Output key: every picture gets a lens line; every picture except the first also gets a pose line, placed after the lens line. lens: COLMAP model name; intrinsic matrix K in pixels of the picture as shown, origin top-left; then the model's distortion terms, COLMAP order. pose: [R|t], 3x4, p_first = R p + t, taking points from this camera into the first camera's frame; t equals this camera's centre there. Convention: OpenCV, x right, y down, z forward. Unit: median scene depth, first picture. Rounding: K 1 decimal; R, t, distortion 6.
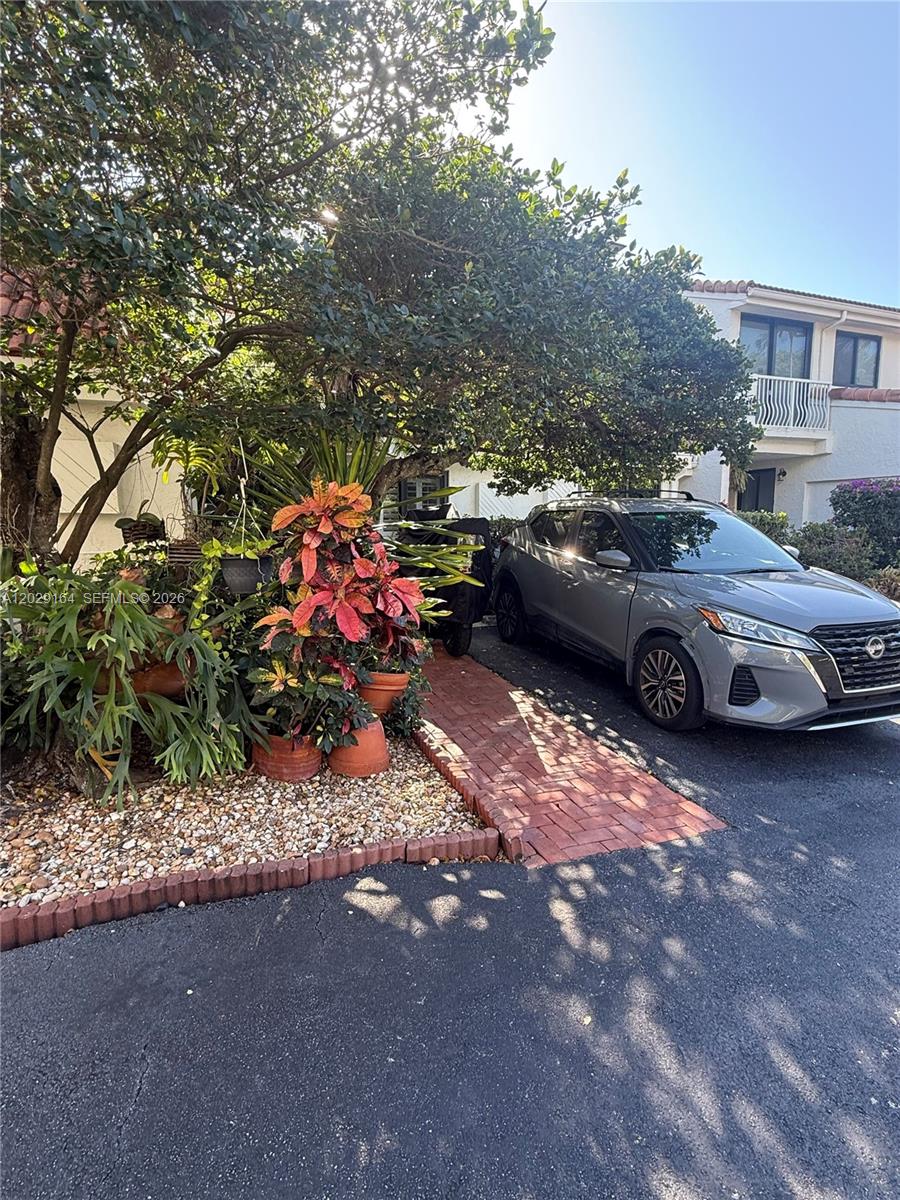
lens RADIAL K [[597.9, 0, 448.4], [0, 597.9, 597.3], [0, 0, 1]] dist [0.000559, 0.002039]
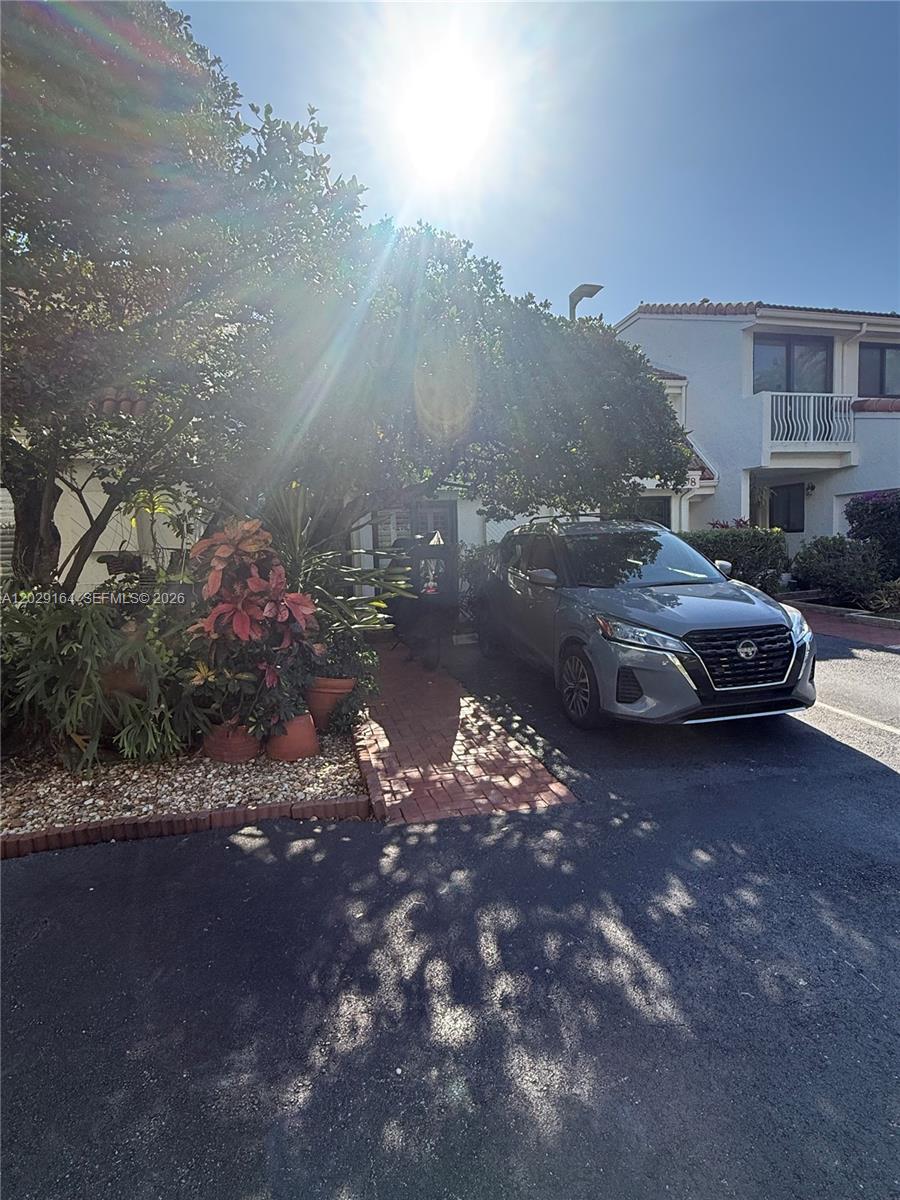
lens RADIAL K [[597.9, 0, 452.2], [0, 597.9, 601.2], [0, 0, 1]] dist [0.000559, 0.002039]
pose [[0.993939, -0.022918, -0.107513, 0.328715], [0.019016, 0.999128, -0.037182, 0.028171], [0.108271, 0.034912, 0.993508, -0.189344]]
